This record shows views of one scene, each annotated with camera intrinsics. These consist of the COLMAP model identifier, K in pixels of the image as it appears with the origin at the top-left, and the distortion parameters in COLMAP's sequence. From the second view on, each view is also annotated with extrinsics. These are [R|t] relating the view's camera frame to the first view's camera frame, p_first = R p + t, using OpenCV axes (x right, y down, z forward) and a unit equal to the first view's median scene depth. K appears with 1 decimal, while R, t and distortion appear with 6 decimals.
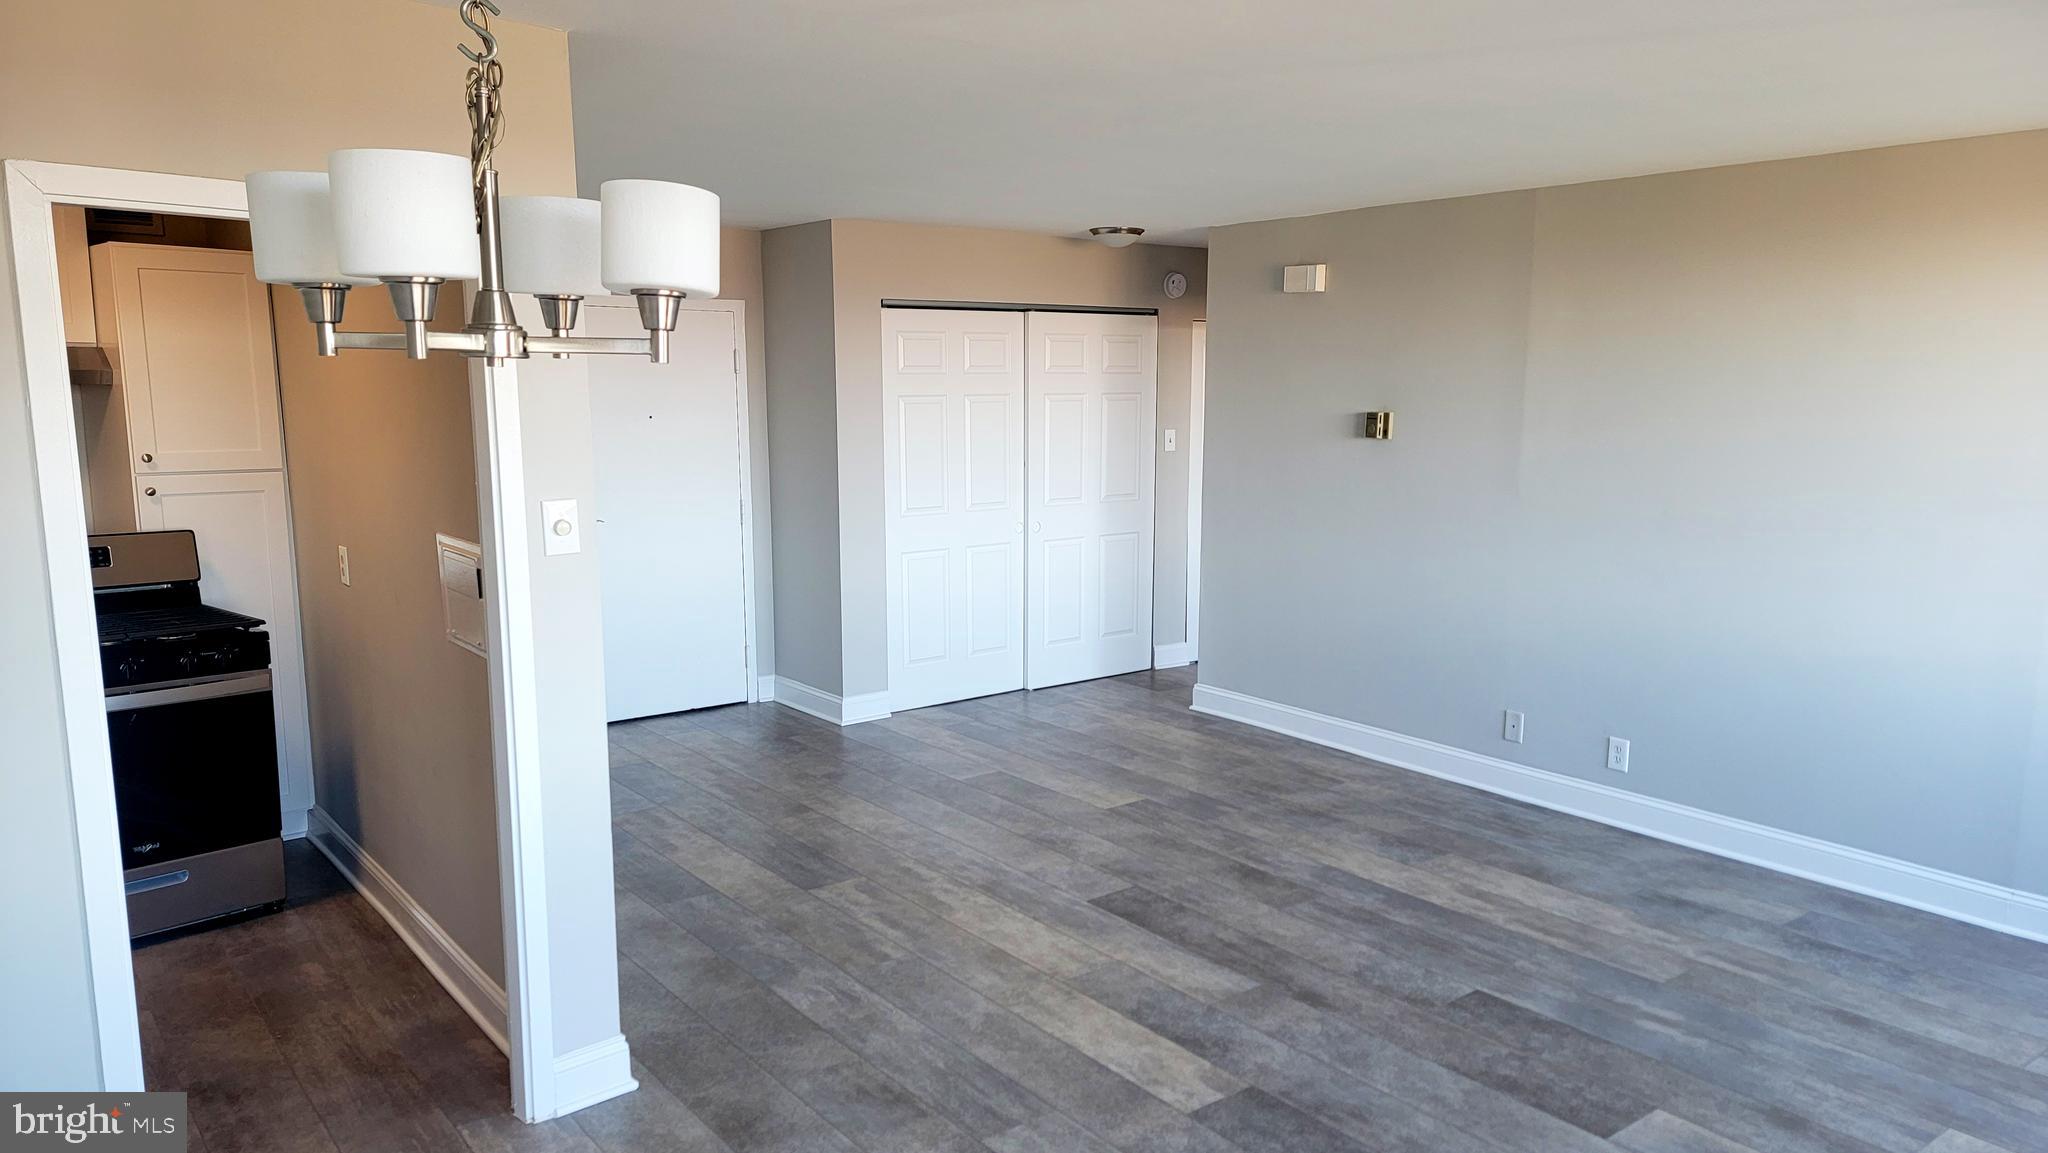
lens RADIAL K [[1387.2, 0, 1026.2], [0, 1387.2, 579.7], [0, 0, 1]] dist [0.031919, -0.013660]
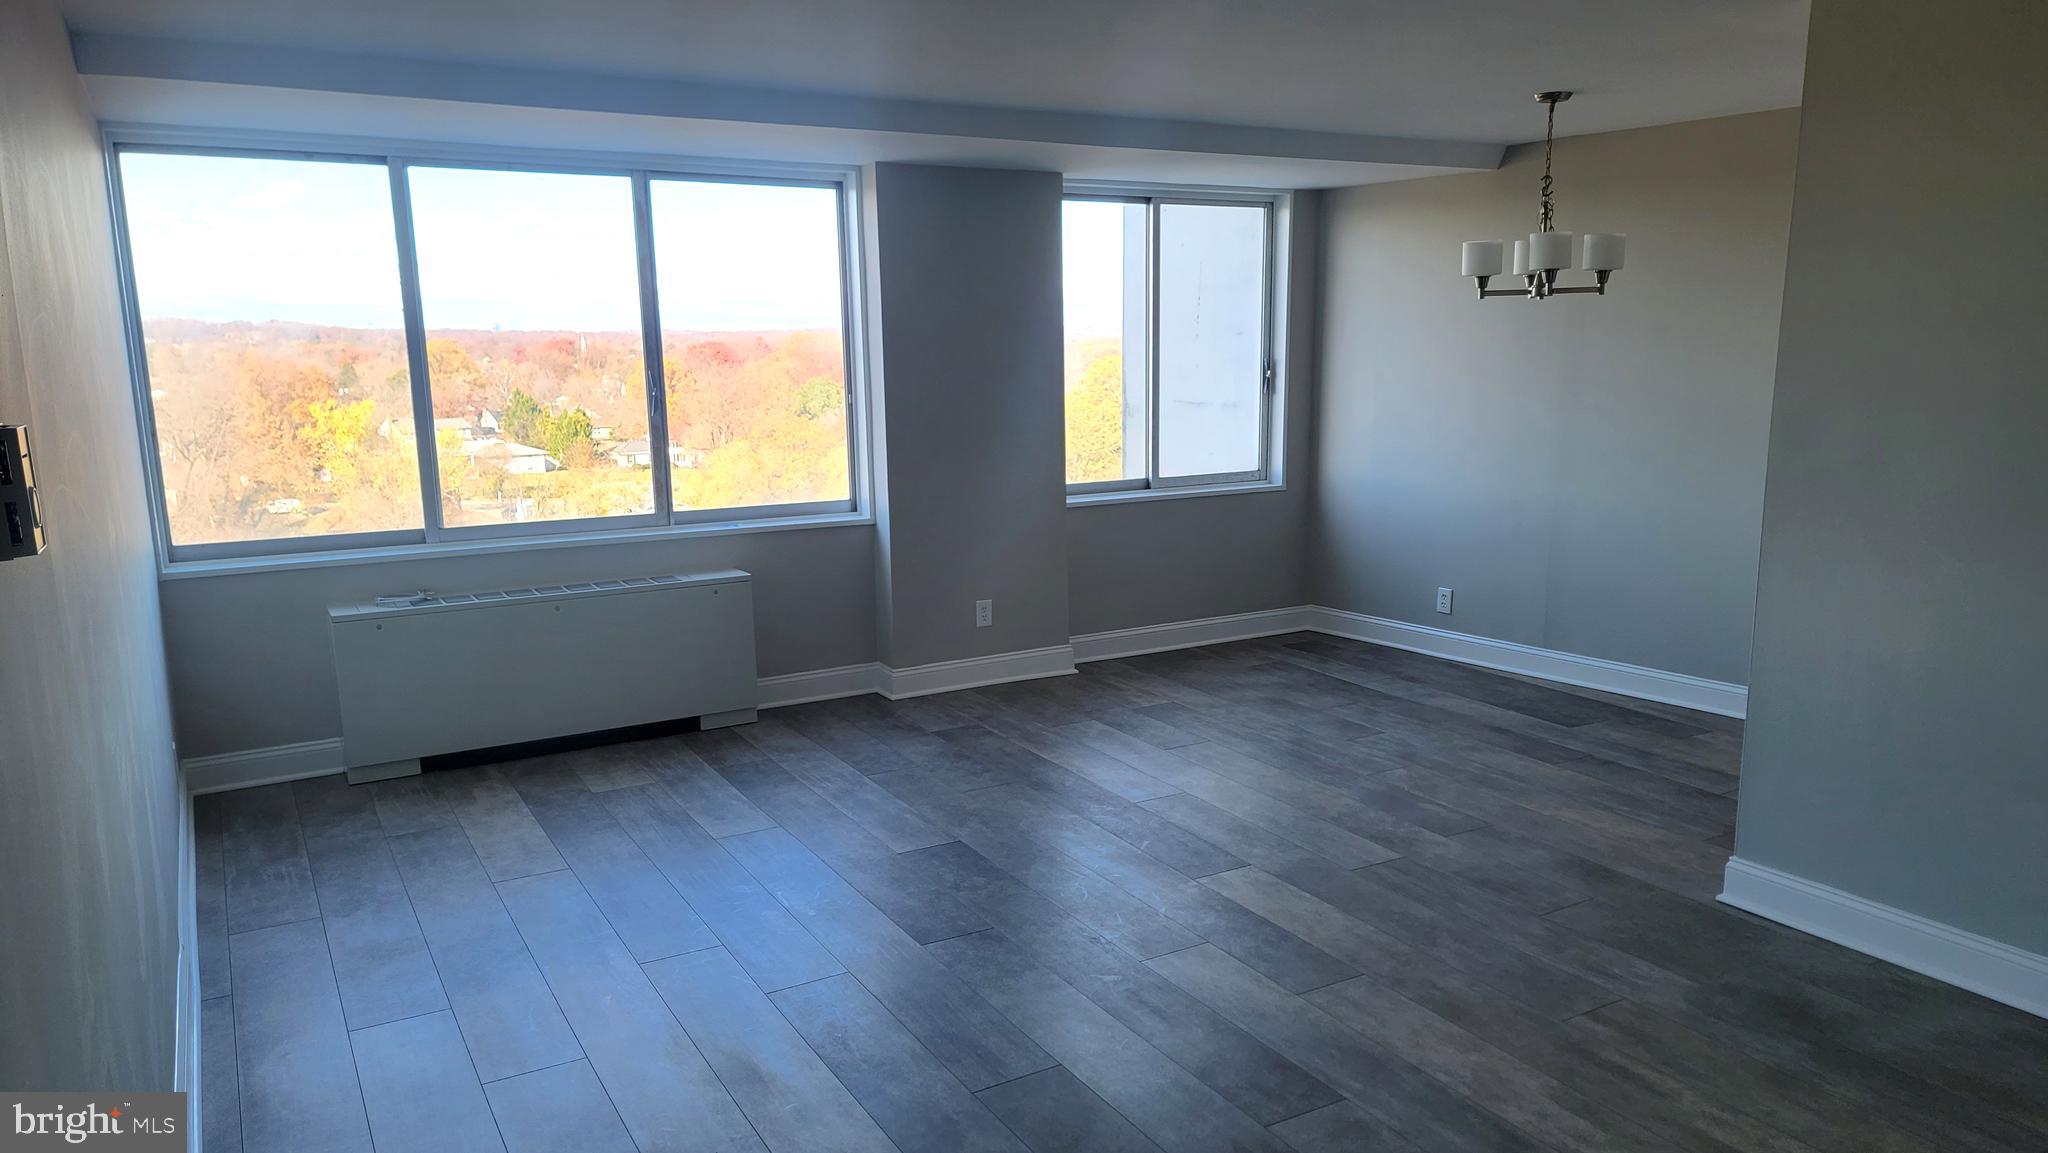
lens RADIAL K [[1387.2, 0, 1027.0], [0, 1387.2, 582.0], [0, 0, 1]] dist [0.031919, -0.013660]
pose [[-0.990191, -0.017292, 0.138646, 0.119788], [0.028175, 0.947216, 0.319355, -0.242644], [-0.136850, 0.320128, -0.937438, 1.782550]]
